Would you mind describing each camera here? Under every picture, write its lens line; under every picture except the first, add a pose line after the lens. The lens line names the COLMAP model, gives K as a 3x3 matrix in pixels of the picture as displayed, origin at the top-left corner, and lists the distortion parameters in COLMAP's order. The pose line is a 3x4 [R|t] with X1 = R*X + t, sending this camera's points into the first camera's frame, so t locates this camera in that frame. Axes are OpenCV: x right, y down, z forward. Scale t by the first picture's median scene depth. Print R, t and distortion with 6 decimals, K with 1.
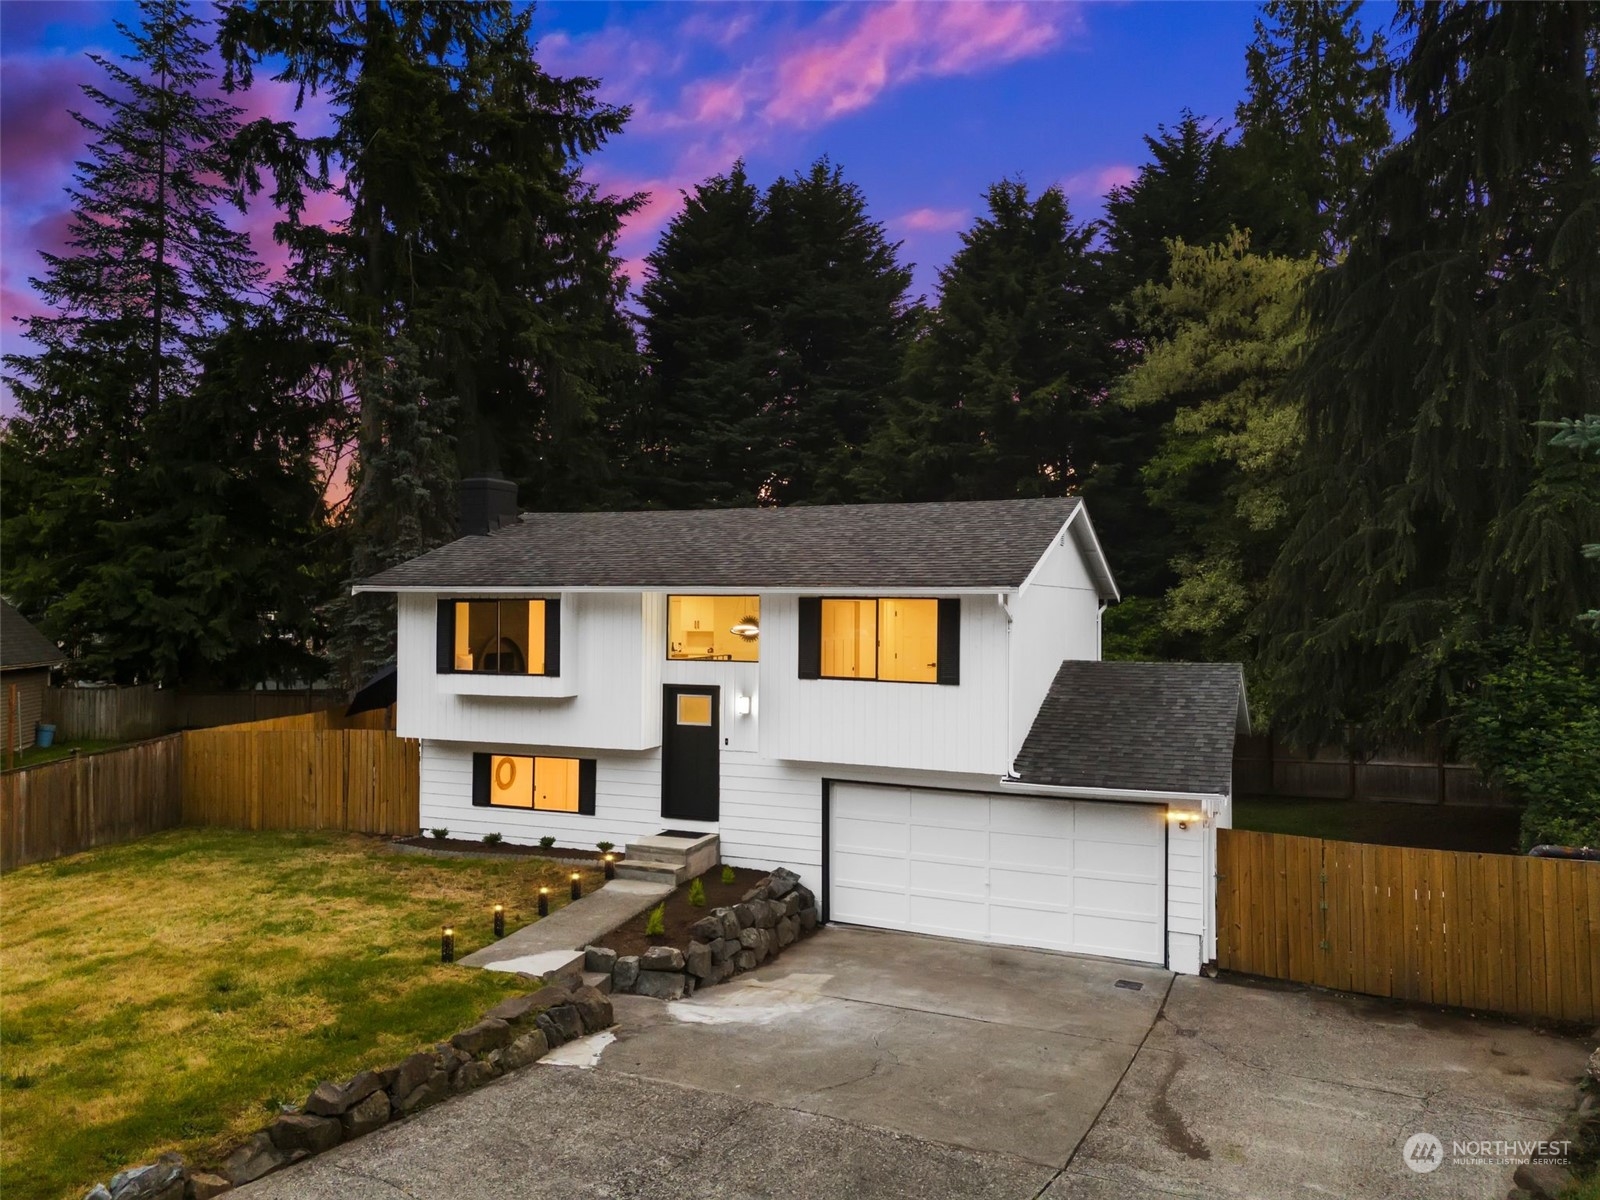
lens RADIAL K [[1159.9, 0, 796.7], [0, 1159.9, 599.2], [0, 0, 1]] dist [0.094351, -0.111124]
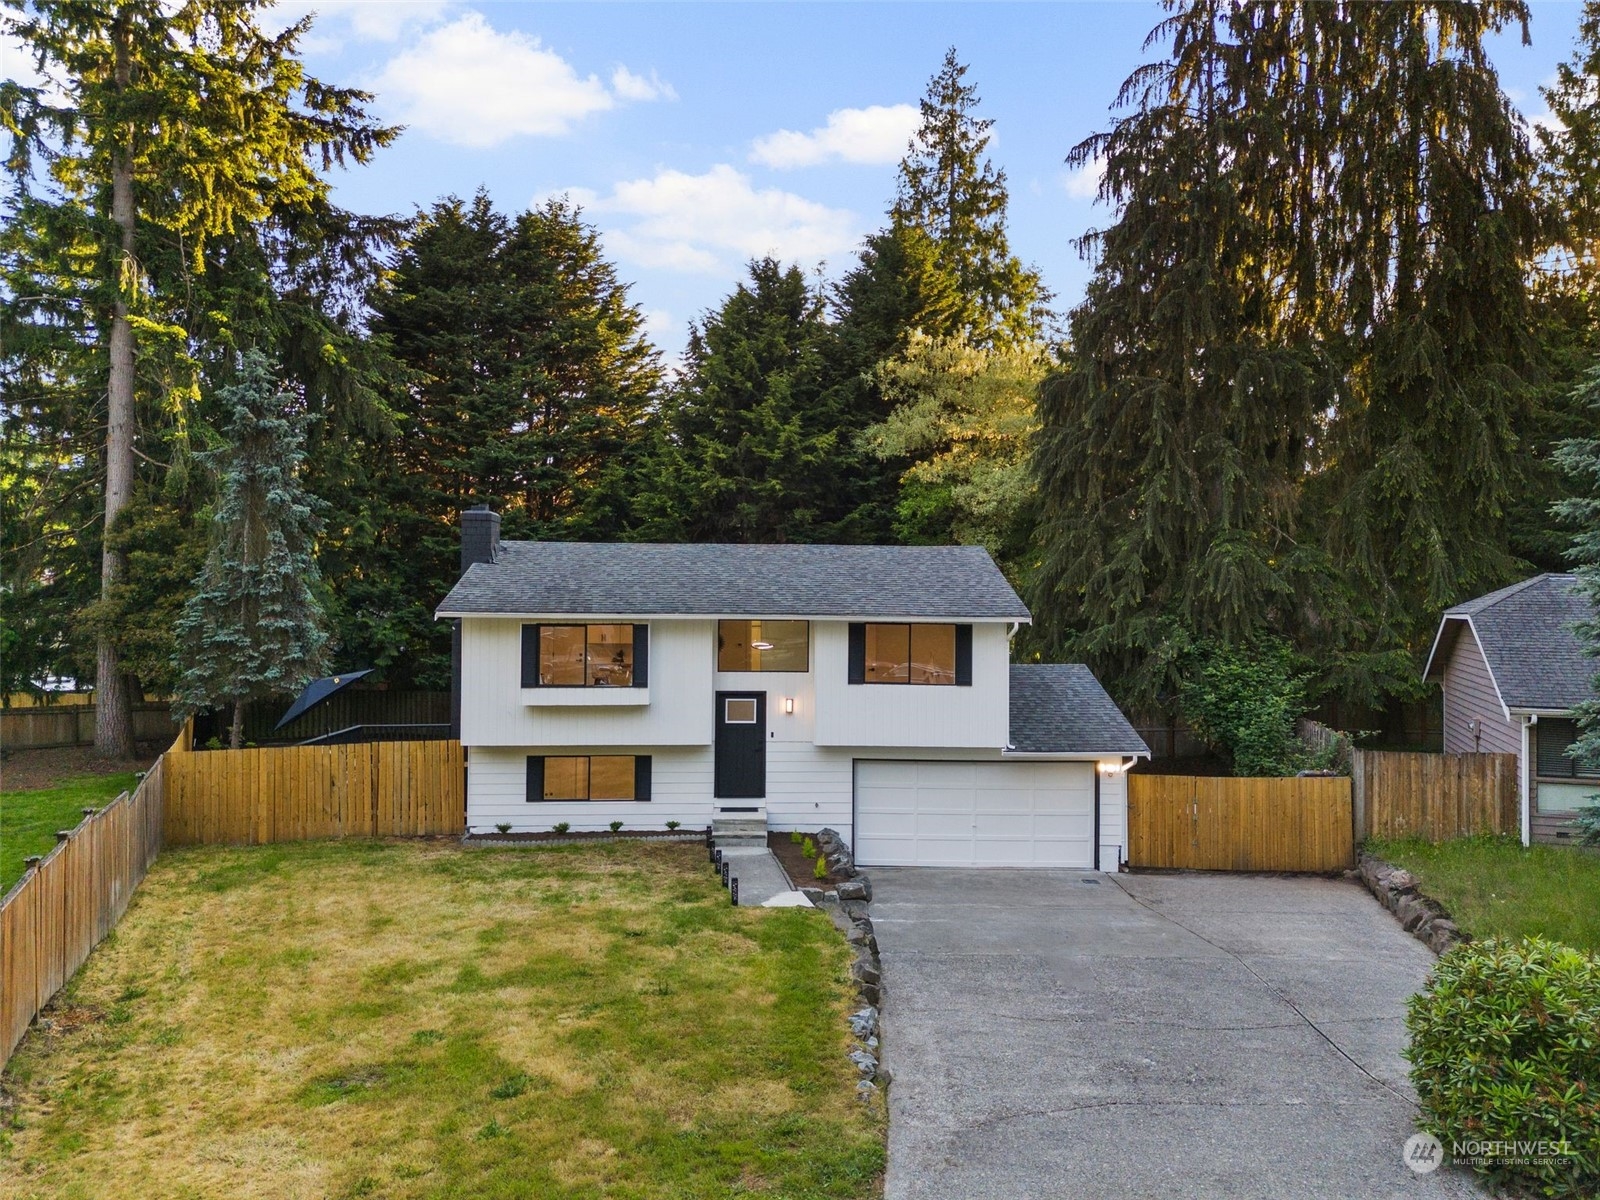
lens RADIAL K [[1159.9, 0, 796.7], [0, 1159.9, 599.2], [0, 0, 1]] dist [0.094351, -0.111124]
pose [[0.904656, 0.001855, 0.426138, -0.561766], [-0.004960, 0.999969, 0.006175, -0.033188], [-0.426113, -0.007700, 0.904637, -0.158096]]
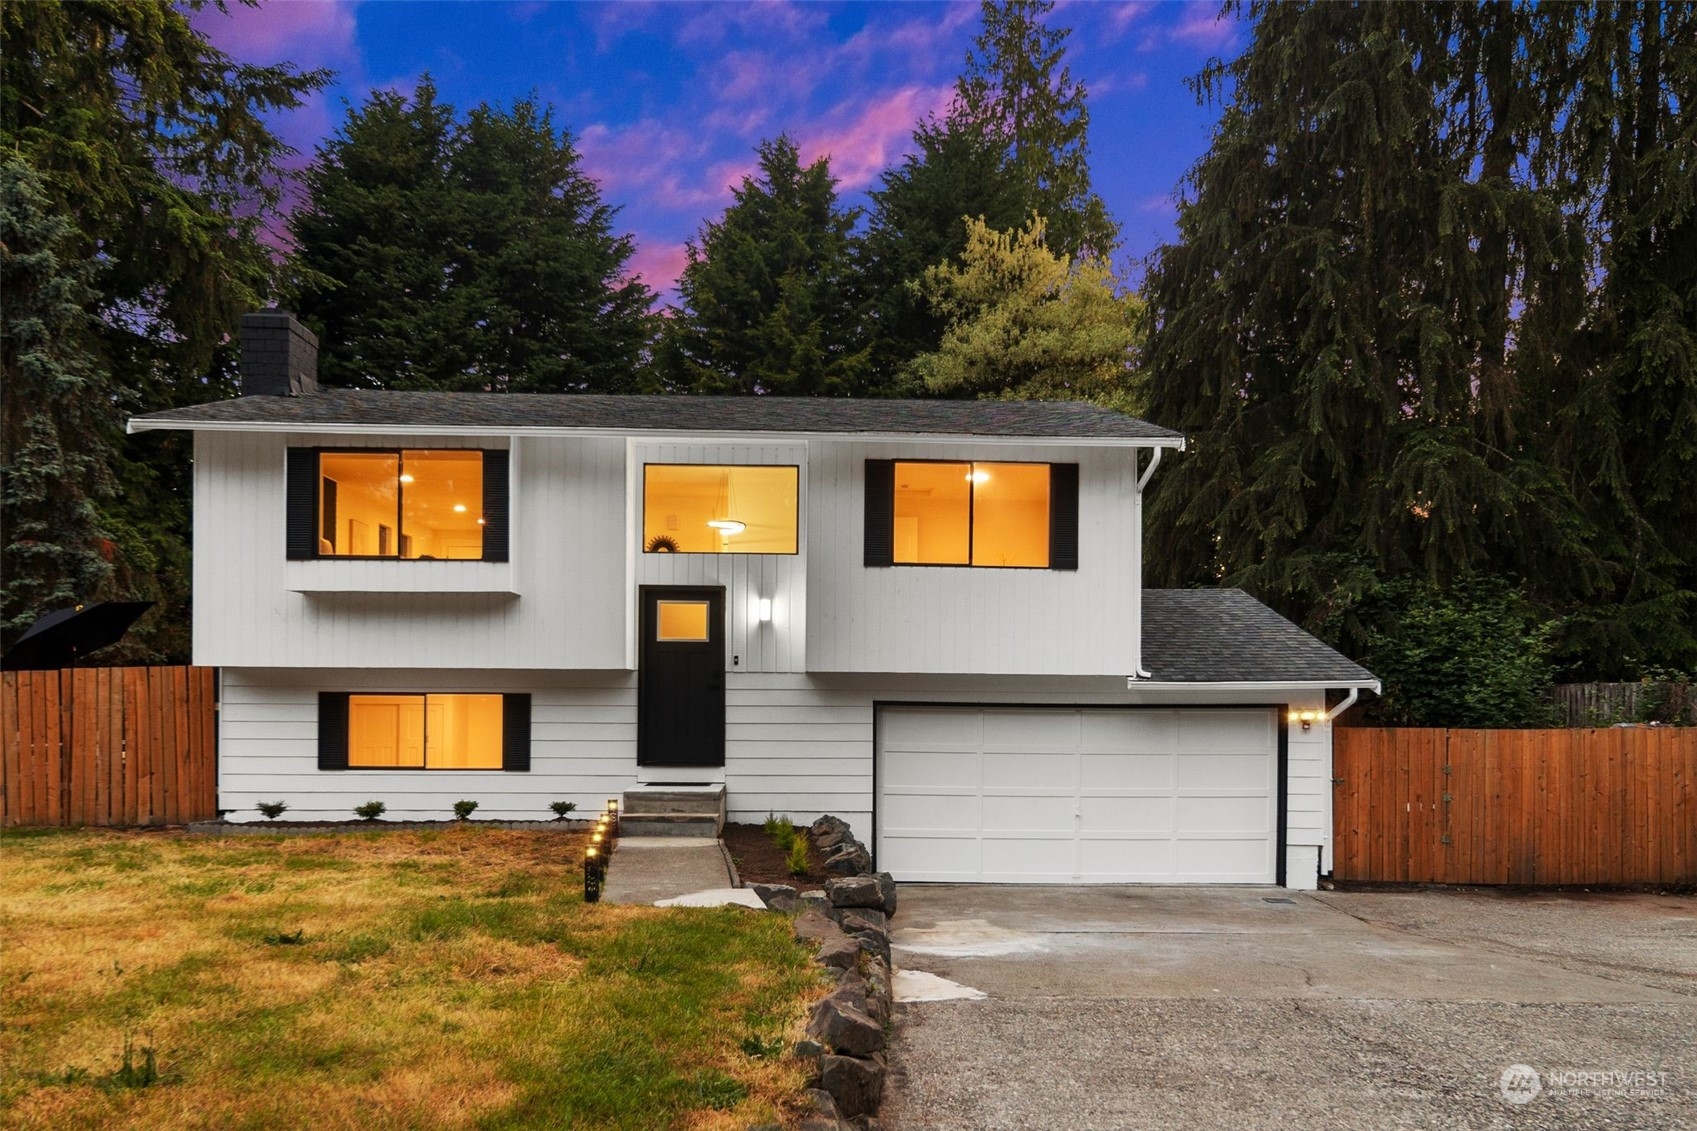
lens RADIAL K [[1183.9, 0, 850.1], [0, 1183.9, 704.0], [0, 0, 1]] dist [0.002603, 0.001711]
pose [[0.905868, -0.000535, 0.423559, -0.308456], [-0.004301, 0.999936, 0.010461, 0.138387], [-0.423538, -0.011298, 0.905808, 0.266913]]
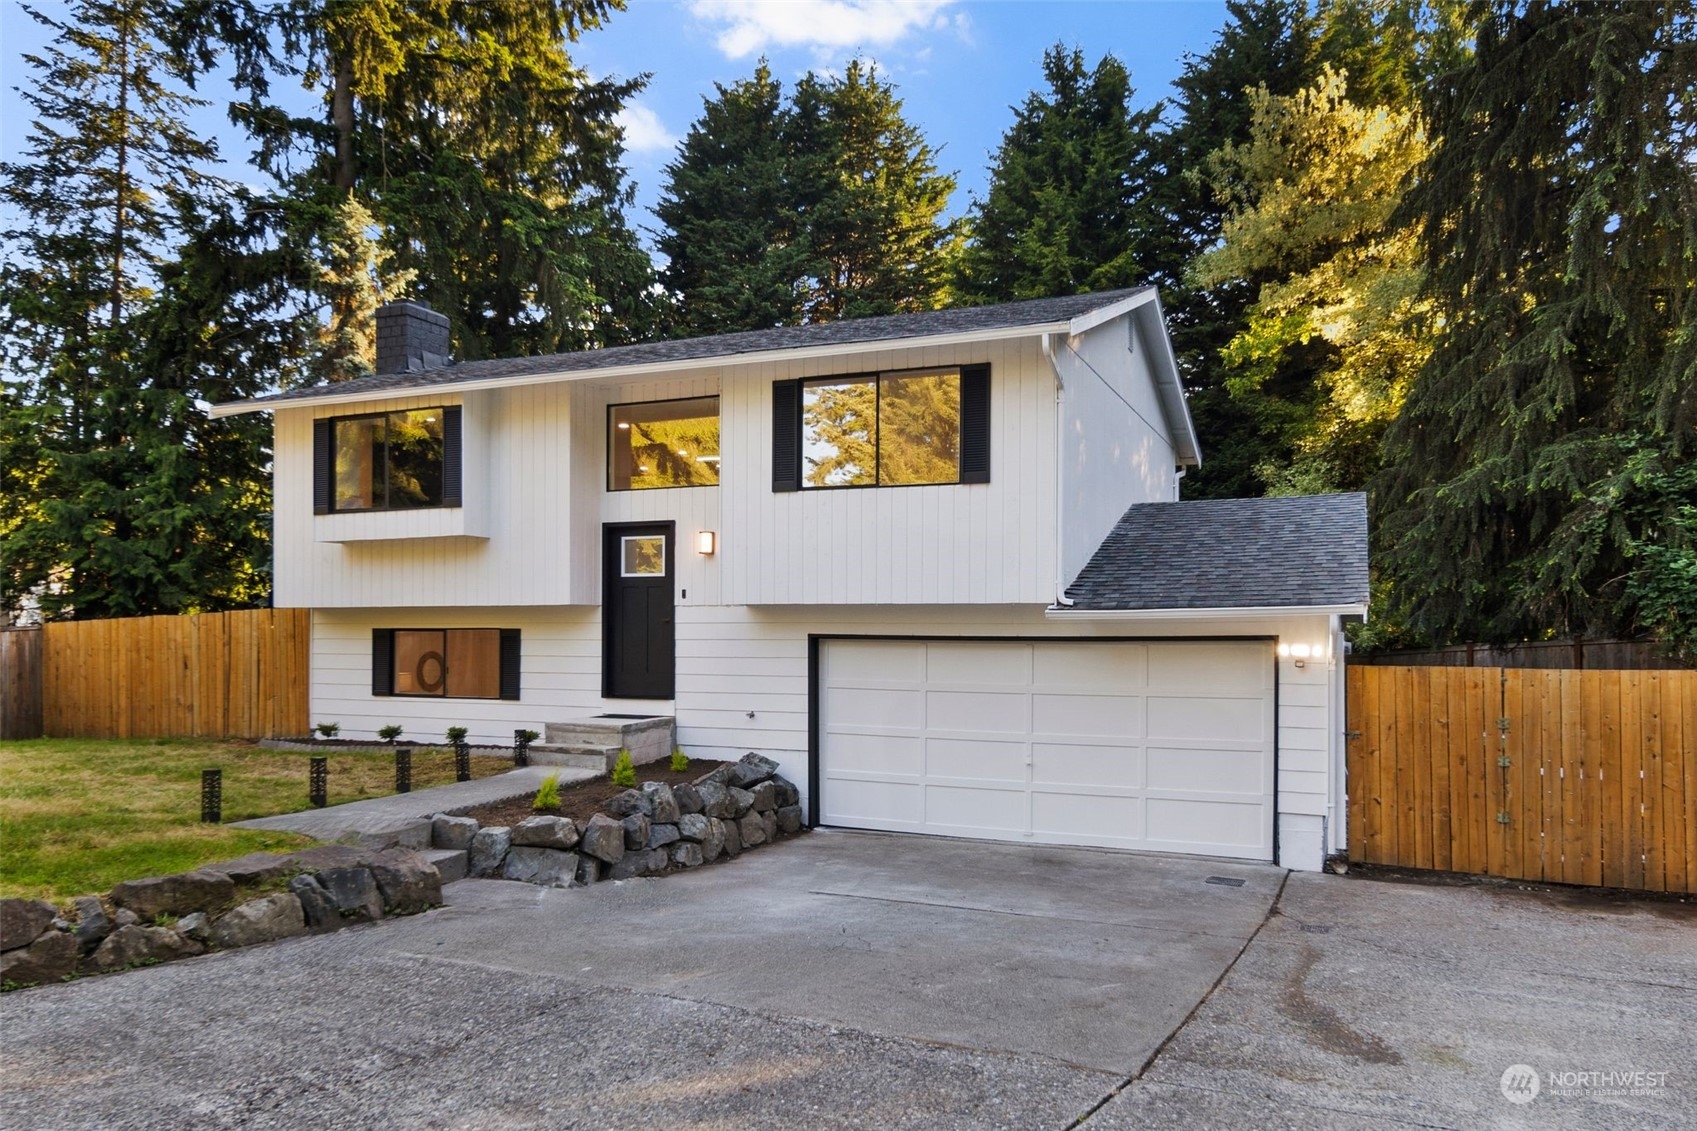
lens RADIAL K [[1179.3, 0, 850.6], [0, 1179.3, 627.5], [0, 0, 1]] dist [0.005412, -0.004571]
pose [[0.999963, -0.004475, -0.007323, 0.050812], [0.004503, 0.999983, 0.003732, 0.137876], [0.007307, -0.003765, 0.999966, 0.232709]]
